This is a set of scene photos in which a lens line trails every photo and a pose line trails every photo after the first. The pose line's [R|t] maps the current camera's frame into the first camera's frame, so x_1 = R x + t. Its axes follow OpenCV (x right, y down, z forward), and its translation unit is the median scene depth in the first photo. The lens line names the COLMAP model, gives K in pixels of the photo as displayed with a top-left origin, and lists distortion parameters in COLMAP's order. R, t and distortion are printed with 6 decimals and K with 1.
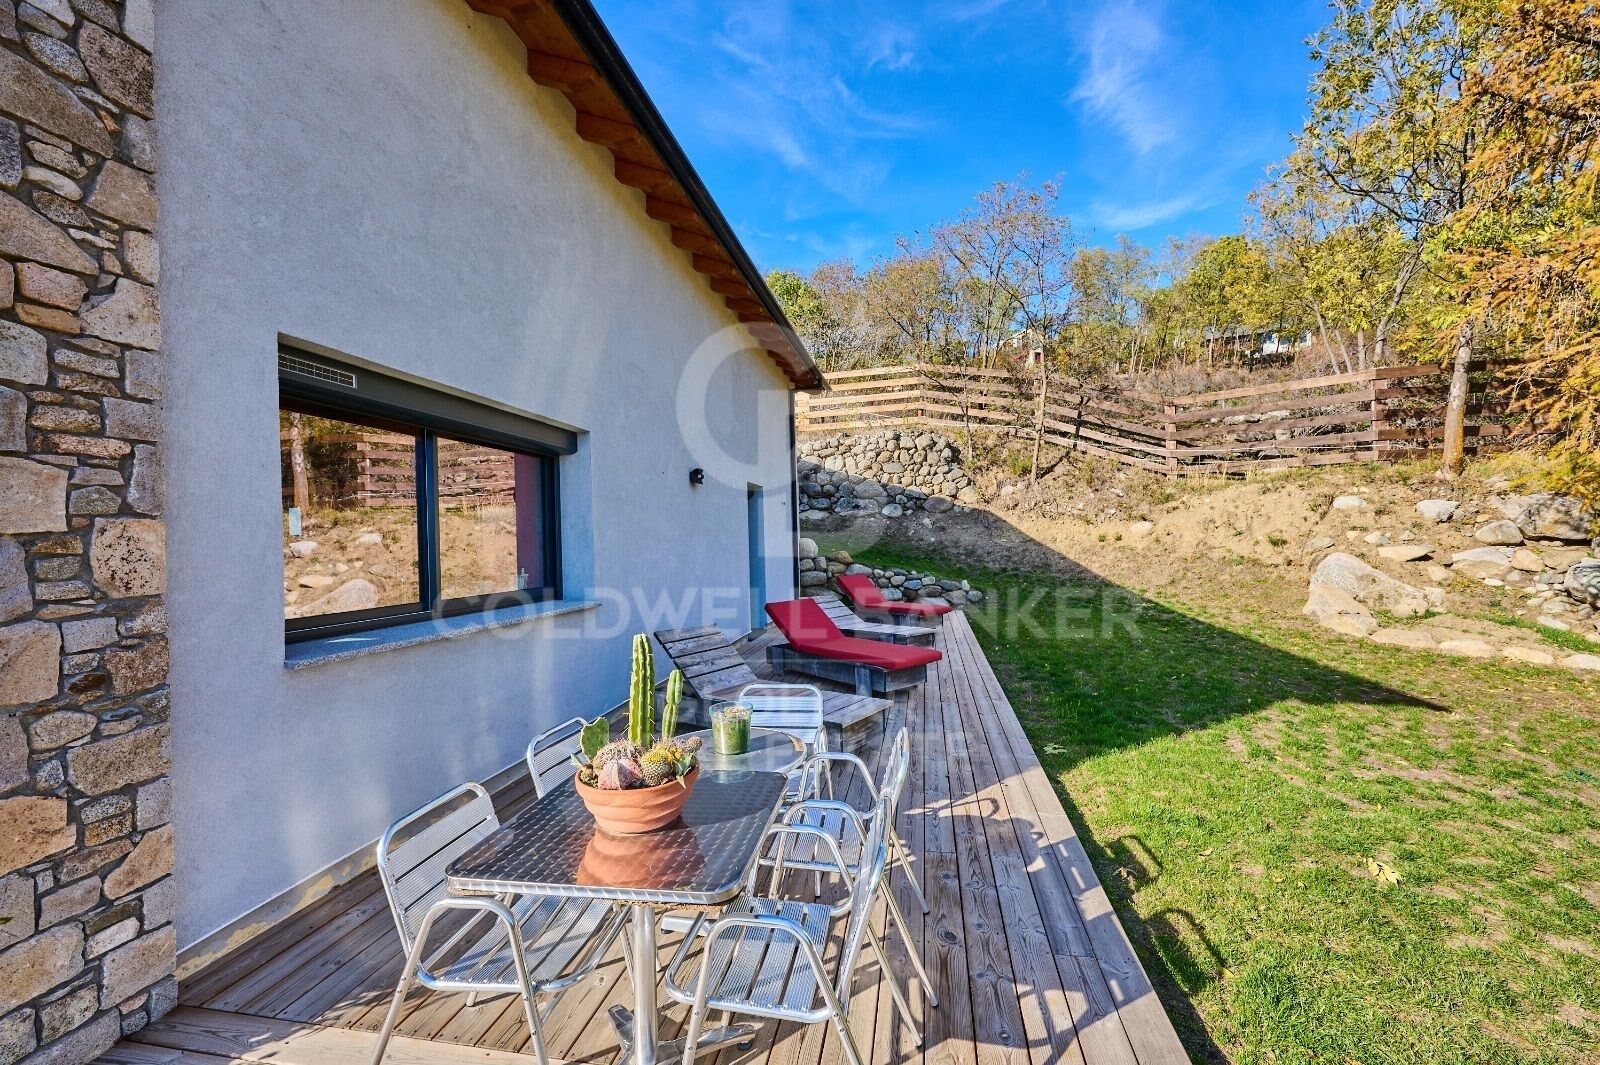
lens RADIAL K [[628.3, 0, 798.8], [0, 628.3, 537.8], [0, 0, 1]] dist [-0.000913, -0.000322]
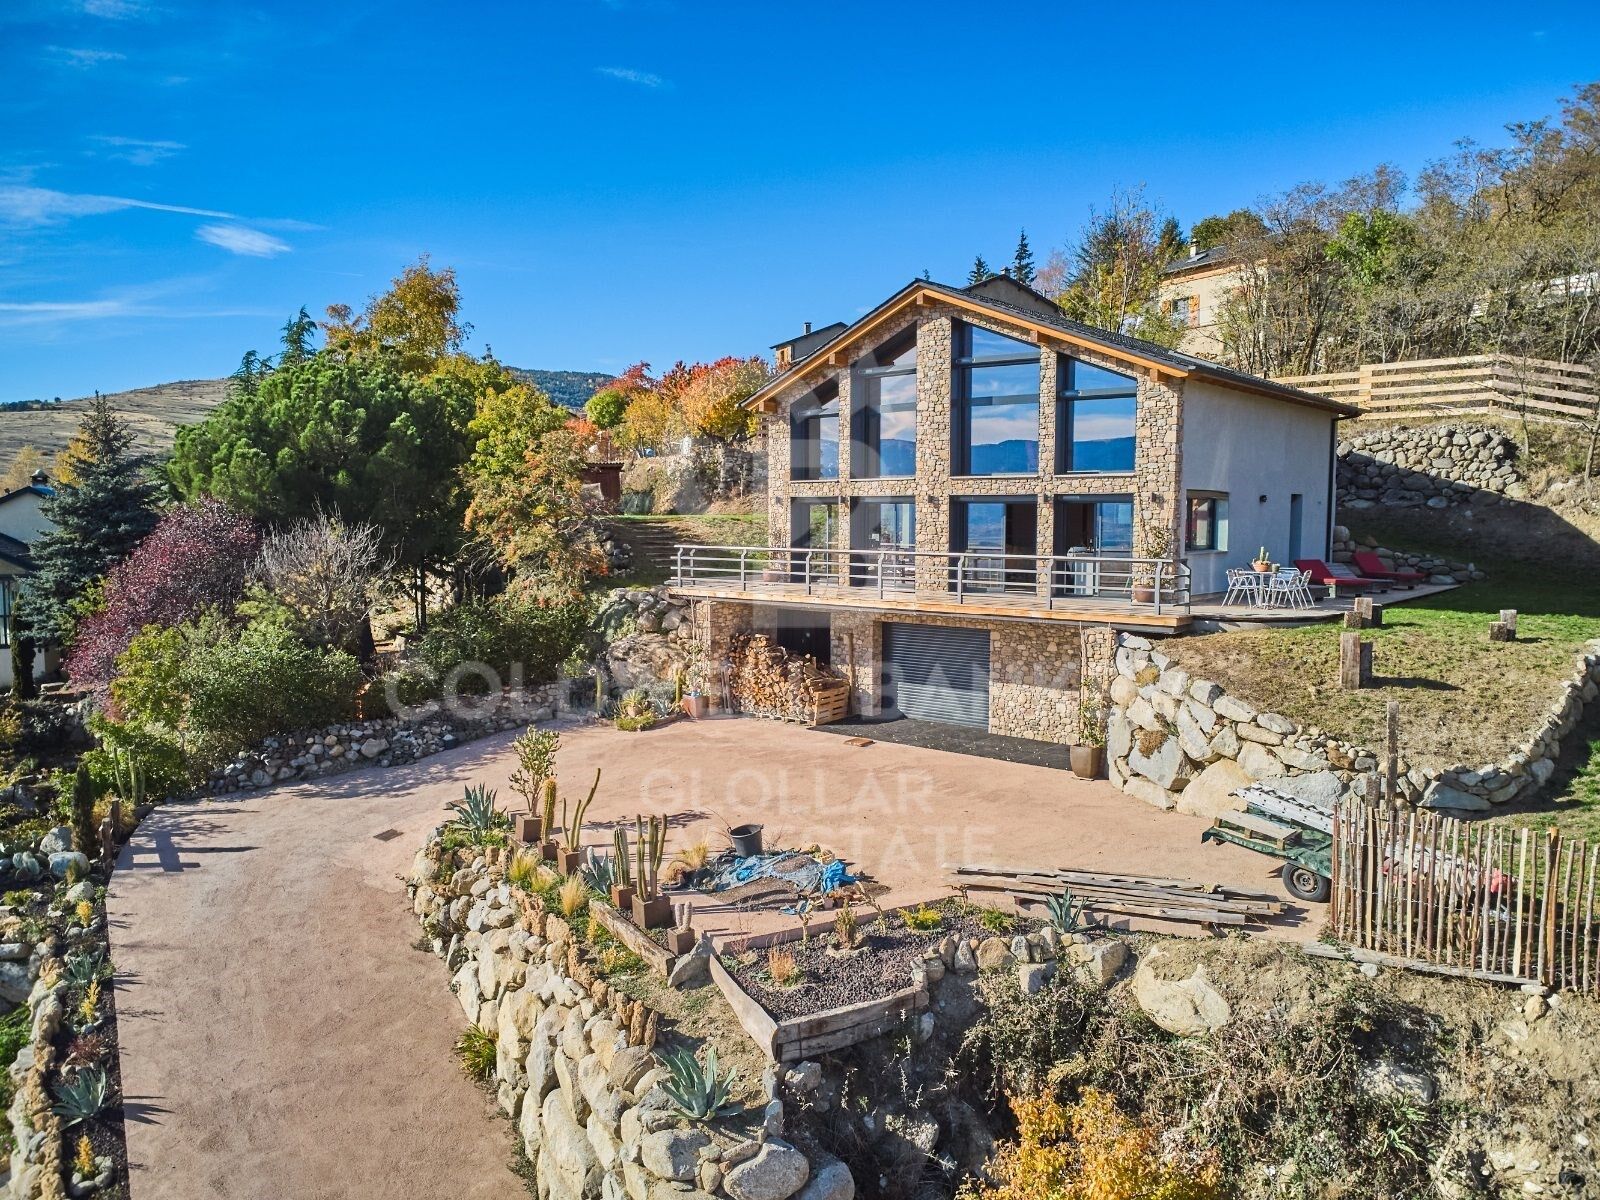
lens RADIAL K [[1128.9, 0, 800.0], [0, 1128.9, 607.4], [0, 0, 1]] dist [0.008543, 0.007609]
pose [[0.873523, 0.069372, -0.481814, 0.507653], [-0.023723, 0.994684, 0.100206, -0.115901], [0.486204, -0.076102, 0.870525, -4.696380]]
